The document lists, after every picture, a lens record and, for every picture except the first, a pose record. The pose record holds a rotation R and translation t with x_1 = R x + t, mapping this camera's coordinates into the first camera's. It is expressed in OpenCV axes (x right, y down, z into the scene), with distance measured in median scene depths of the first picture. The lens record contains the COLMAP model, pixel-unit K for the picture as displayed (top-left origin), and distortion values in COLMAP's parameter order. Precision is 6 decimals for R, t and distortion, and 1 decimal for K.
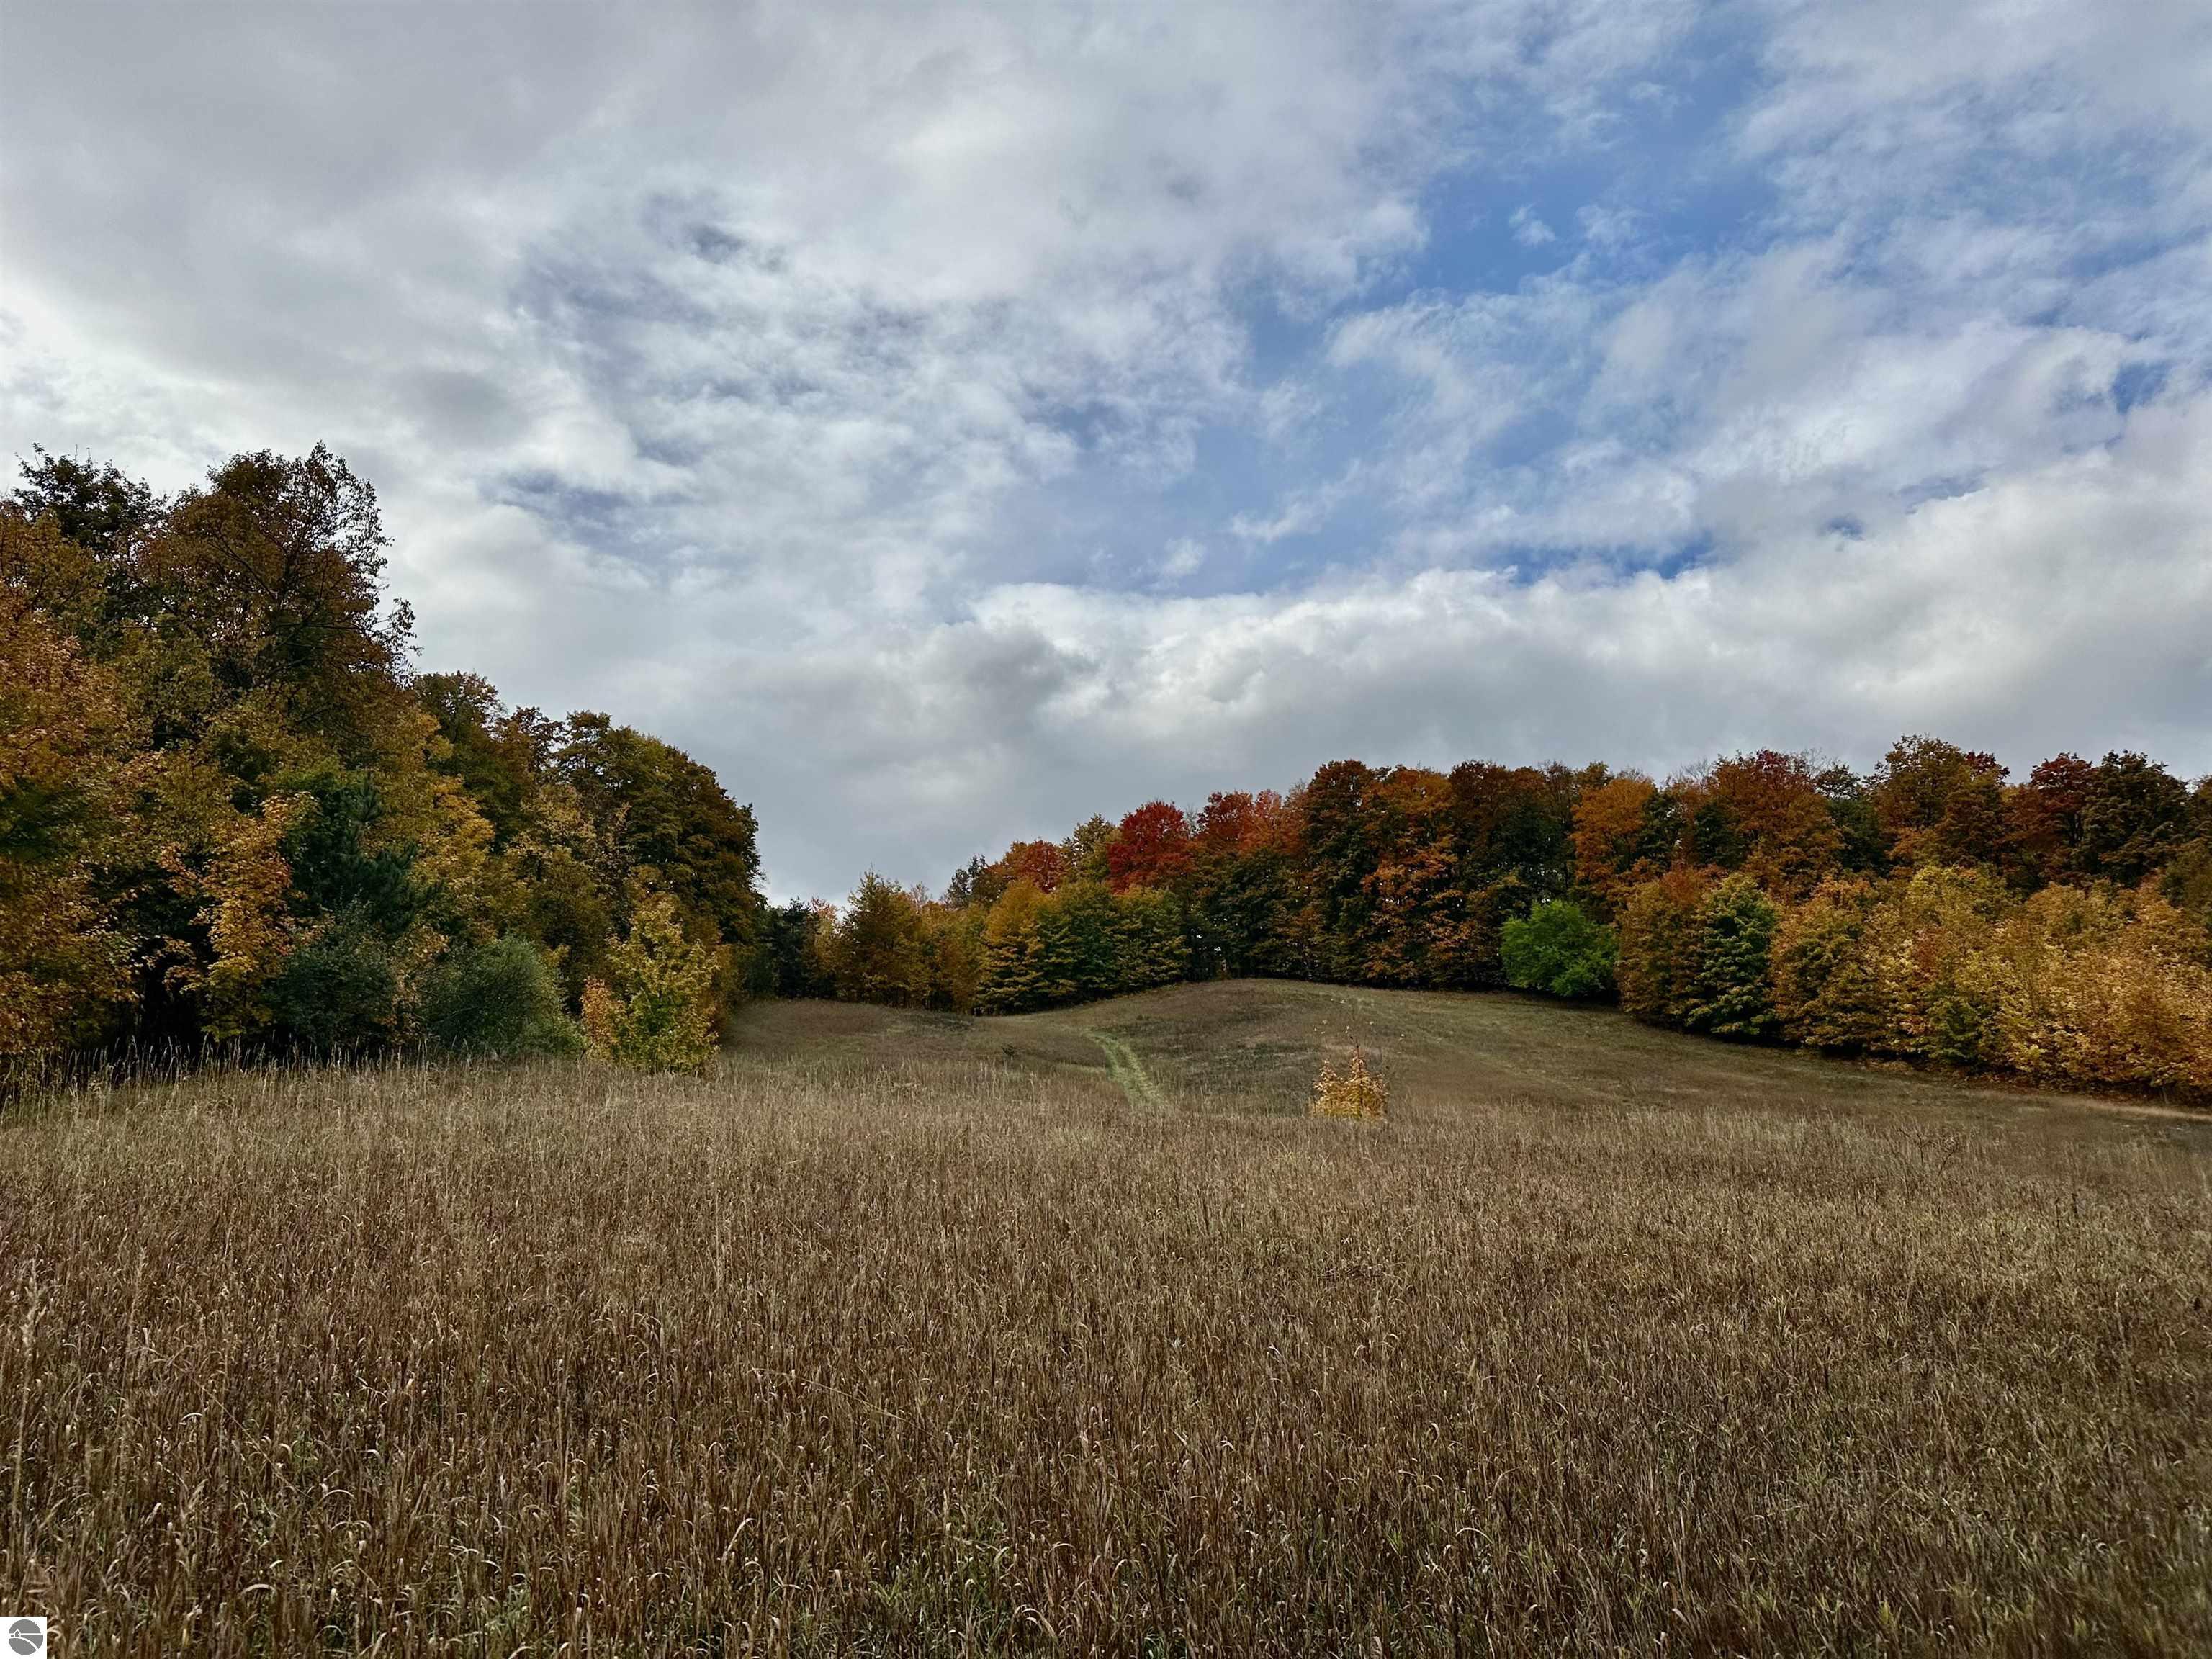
lens RADIAL K [[1525.8, 0, 1111.0], [0, 1525.8, 818.0], [0, 0, 1]] dist [0.167255, -0.309004]
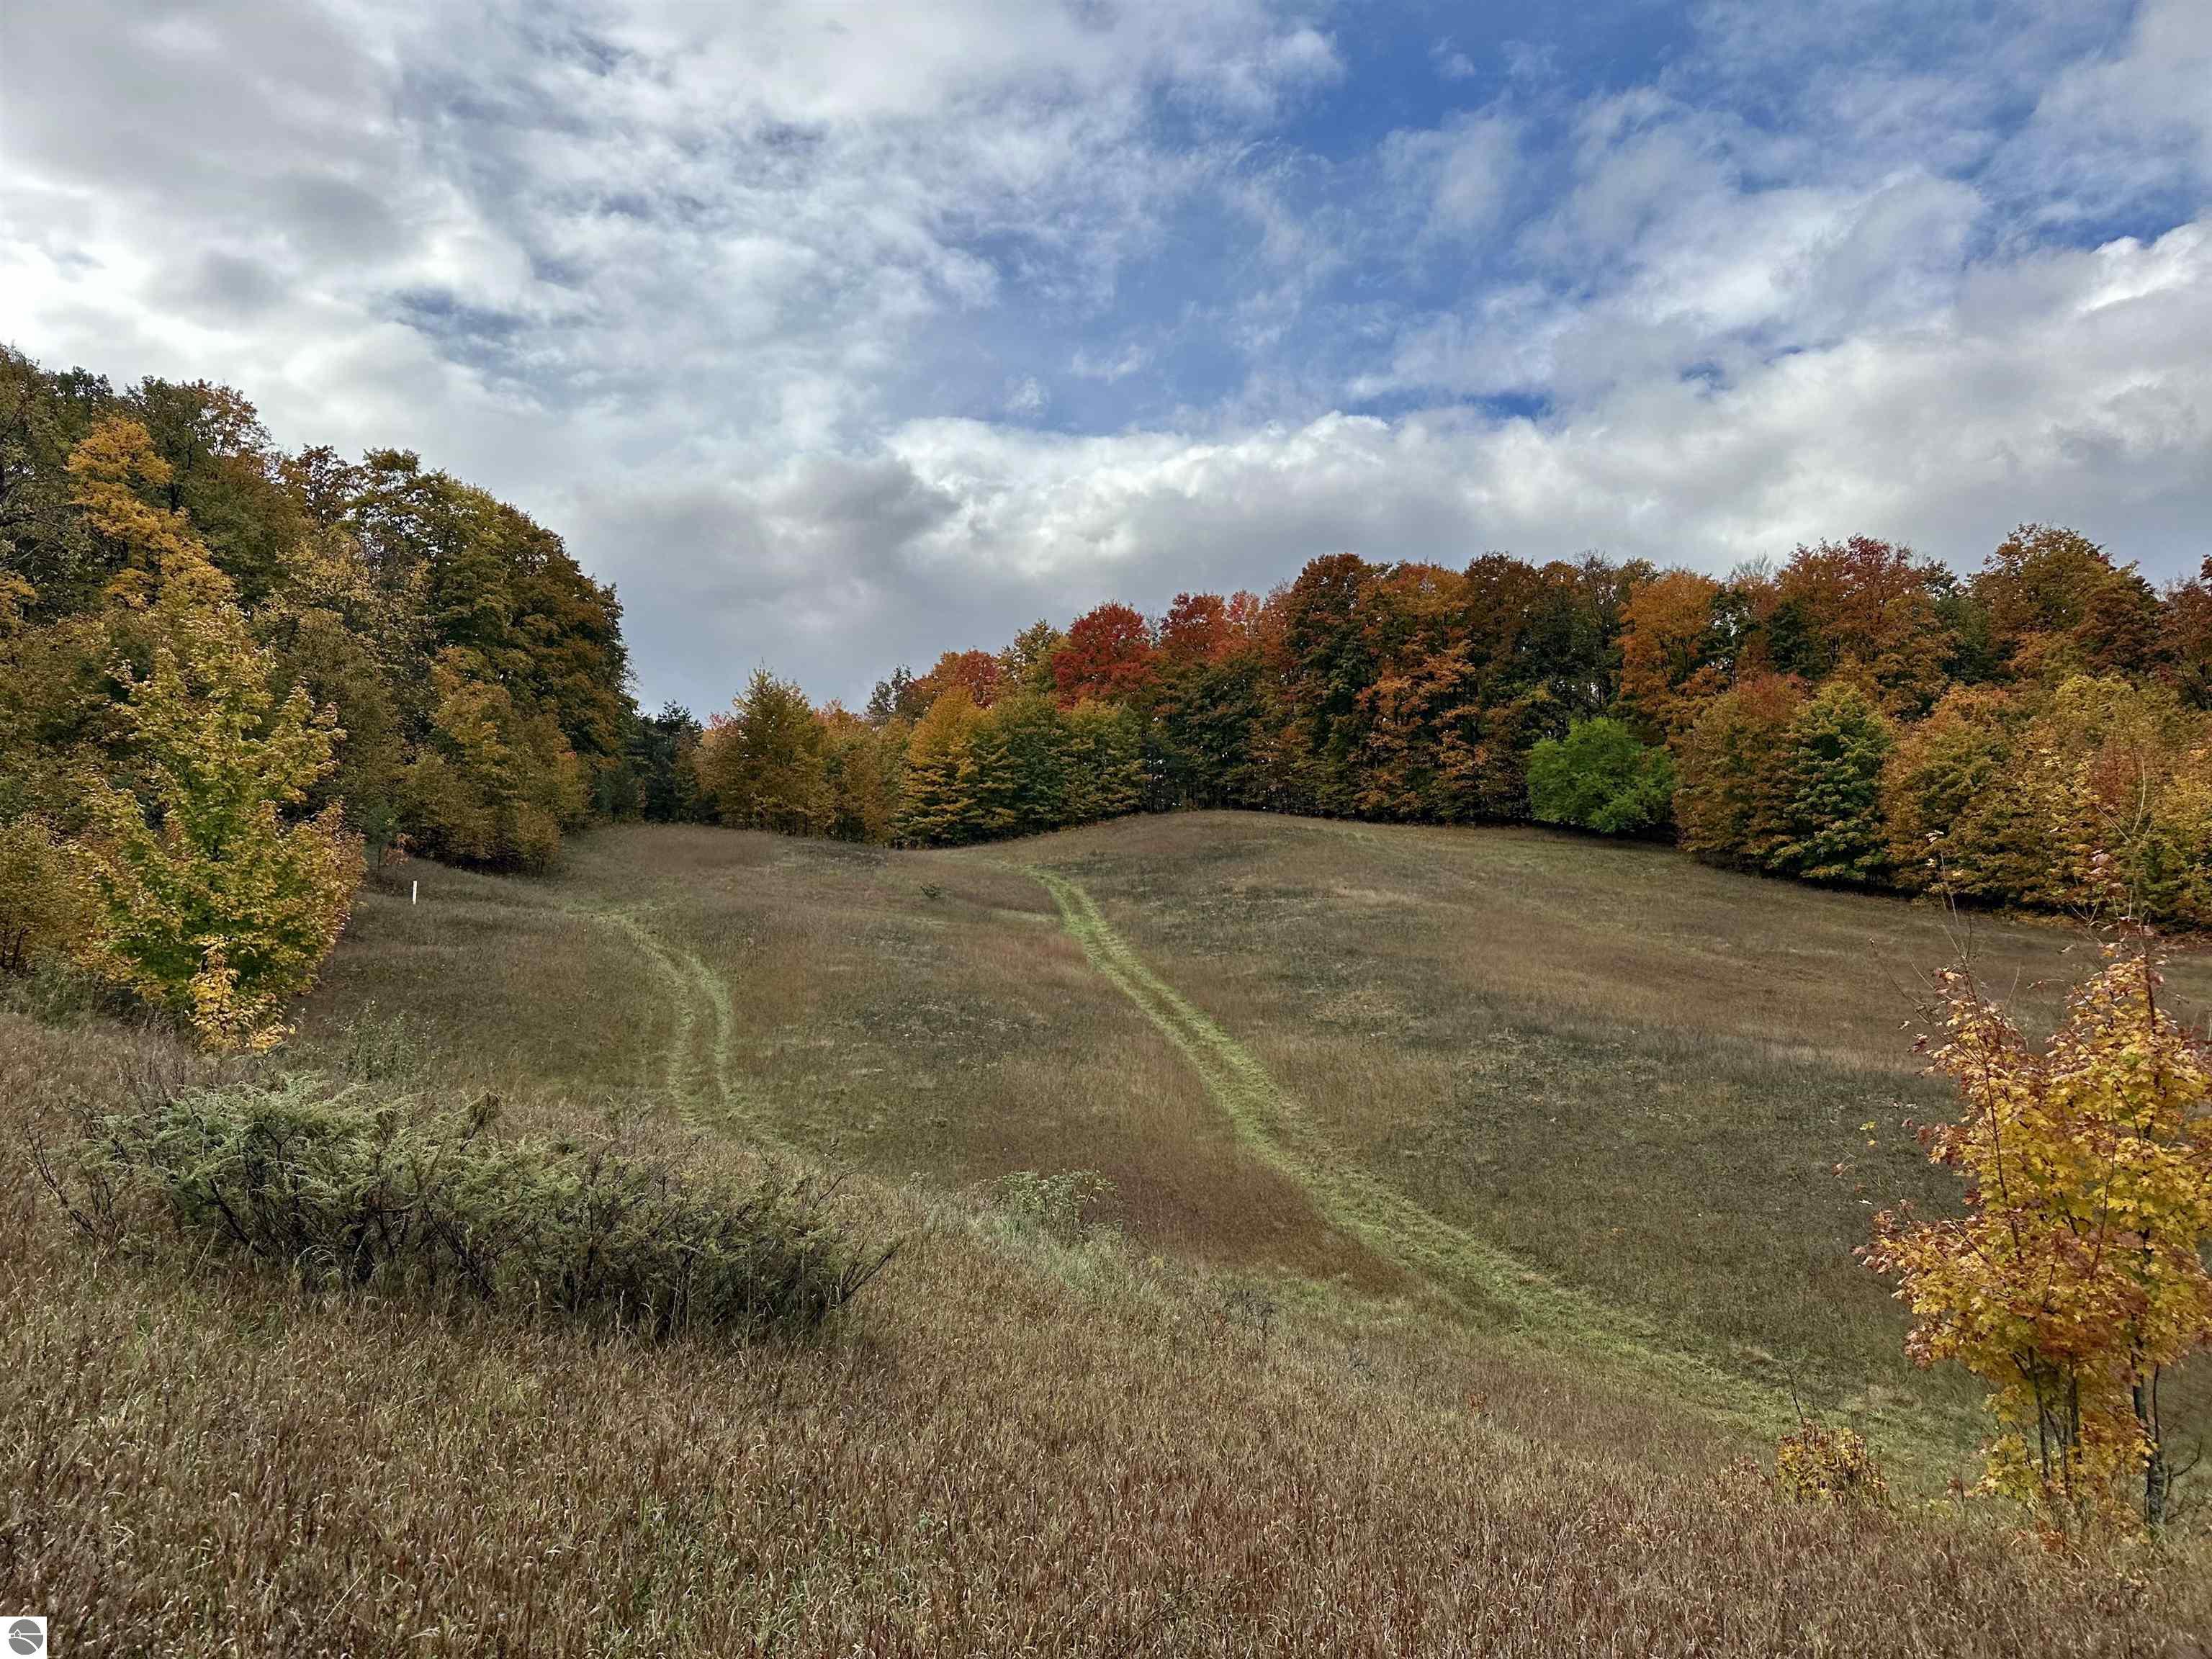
lens RADIAL K [[1527.5, 0, 1092.7], [0, 1527.5, 829.5], [0, 0, 1]] dist [0.171041, -0.314496]
pose [[0.999453, 0.014011, 0.029952, -0.006049], [-0.017268, 0.993624, 0.111415, 0.025150], [-0.028200, -0.111871, 0.993323, 0.178007]]
